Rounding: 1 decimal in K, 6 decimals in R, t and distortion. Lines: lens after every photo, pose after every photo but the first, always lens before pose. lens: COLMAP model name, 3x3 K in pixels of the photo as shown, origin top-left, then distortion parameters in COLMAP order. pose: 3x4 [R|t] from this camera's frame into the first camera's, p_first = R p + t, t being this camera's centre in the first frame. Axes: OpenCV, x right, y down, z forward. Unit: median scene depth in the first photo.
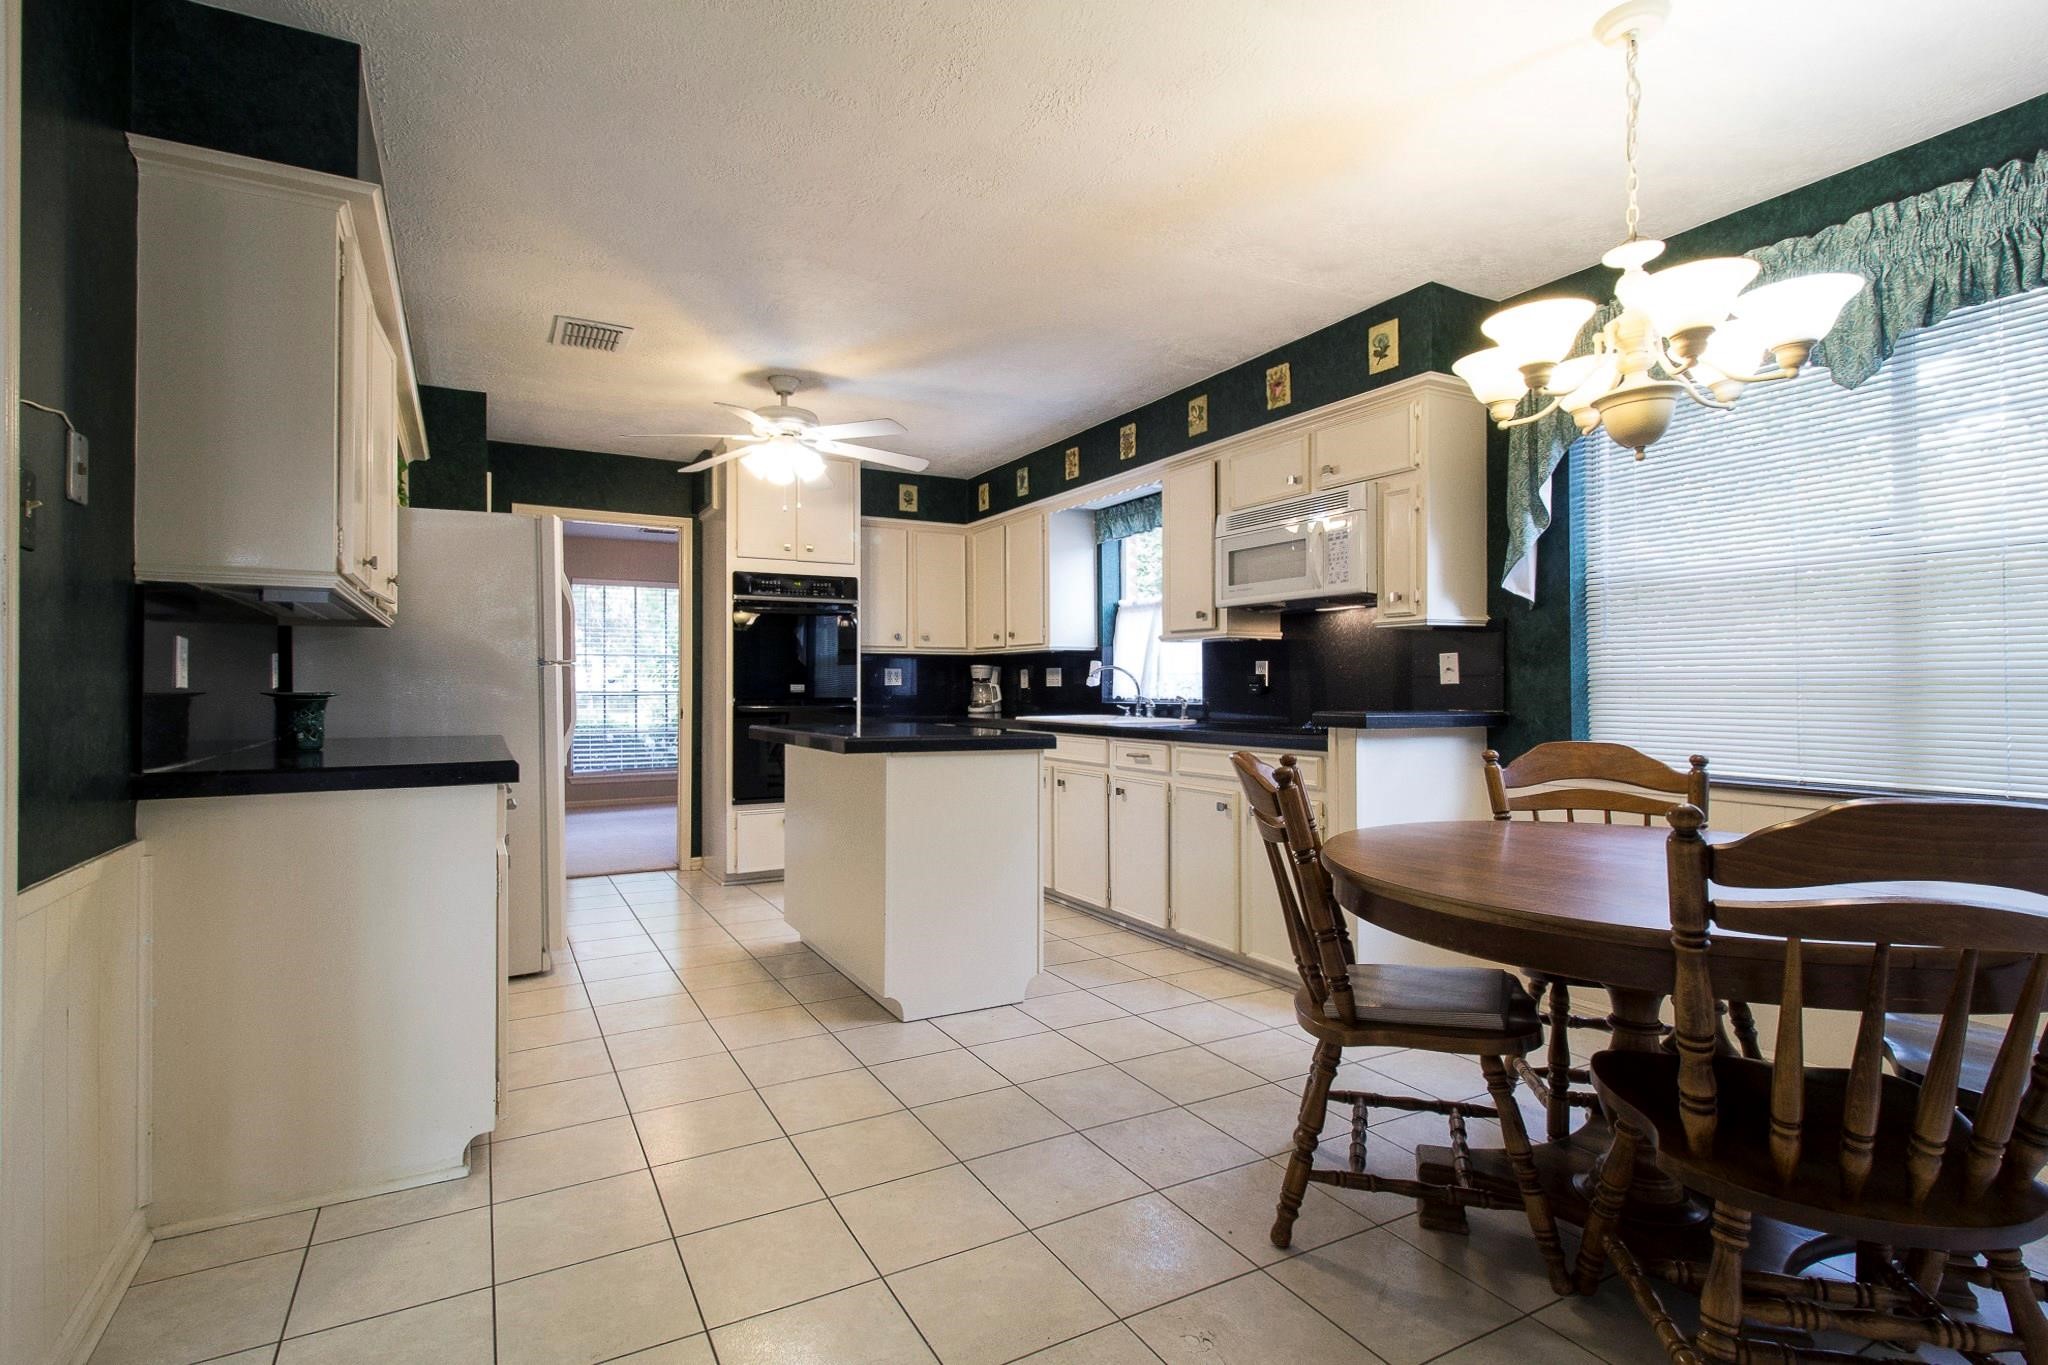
lens RADIAL K [[951.4, 0, 833.9], [0, 951.4, 675.8], [0, 0, 1]] dist [-0.004623, -0.007833]
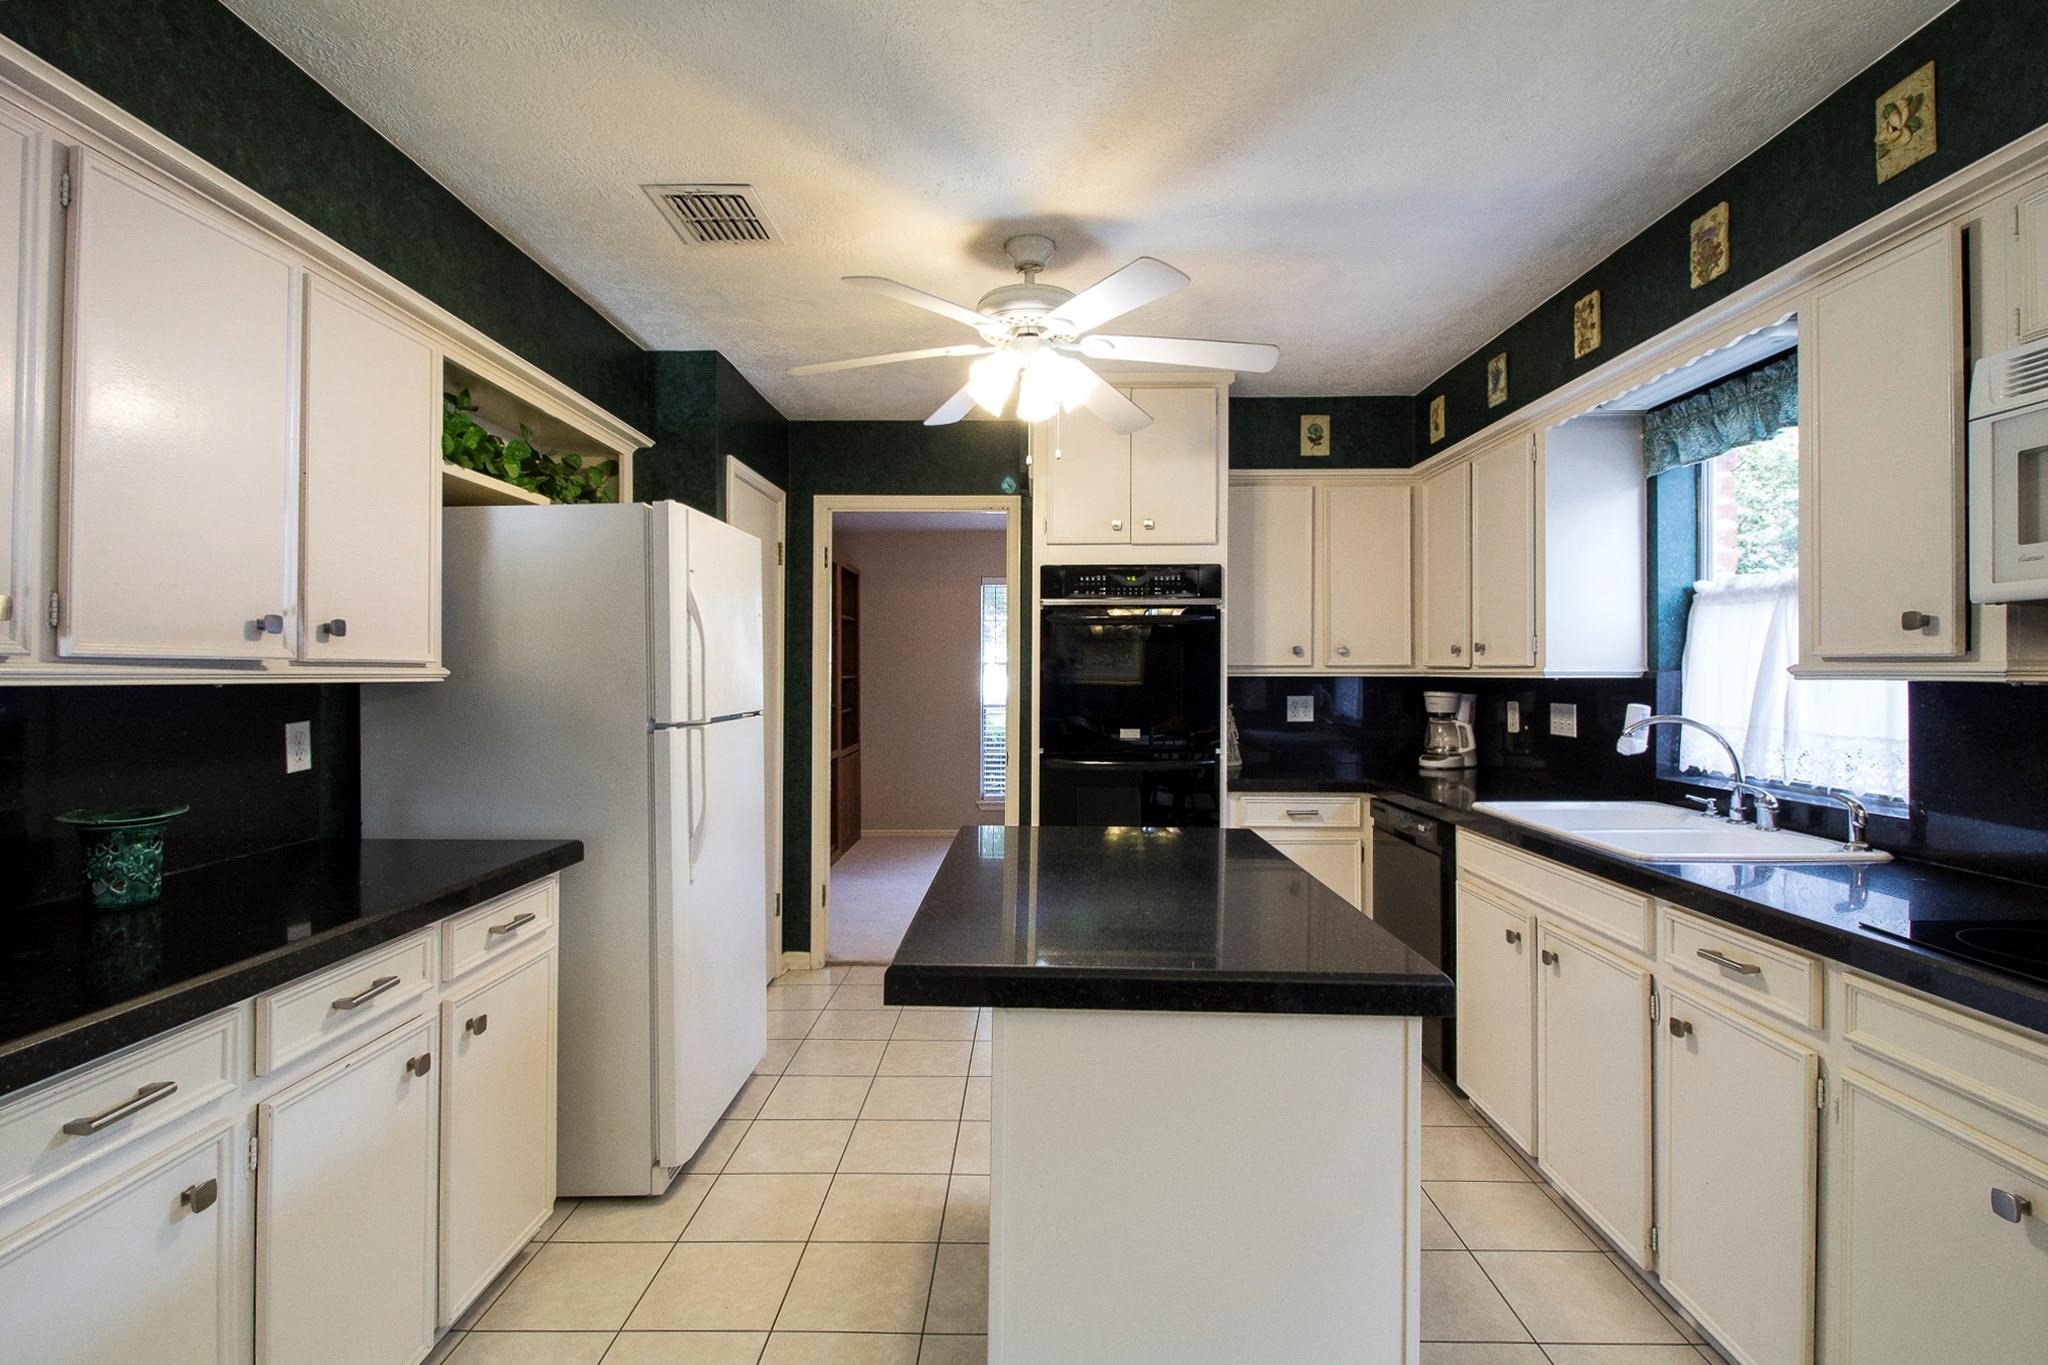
lens RADIAL K [[951.4, 0, 992.0], [0, 951.4, 695.5], [0, 0, 1]] dist [-0.004623, -0.007833]
pose [[0.933278, -0.005580, -0.359113, 0.131419], [0.016653, 0.999476, 0.027748, -0.039666], [0.358770, -0.031876, 0.932882, 0.392391]]
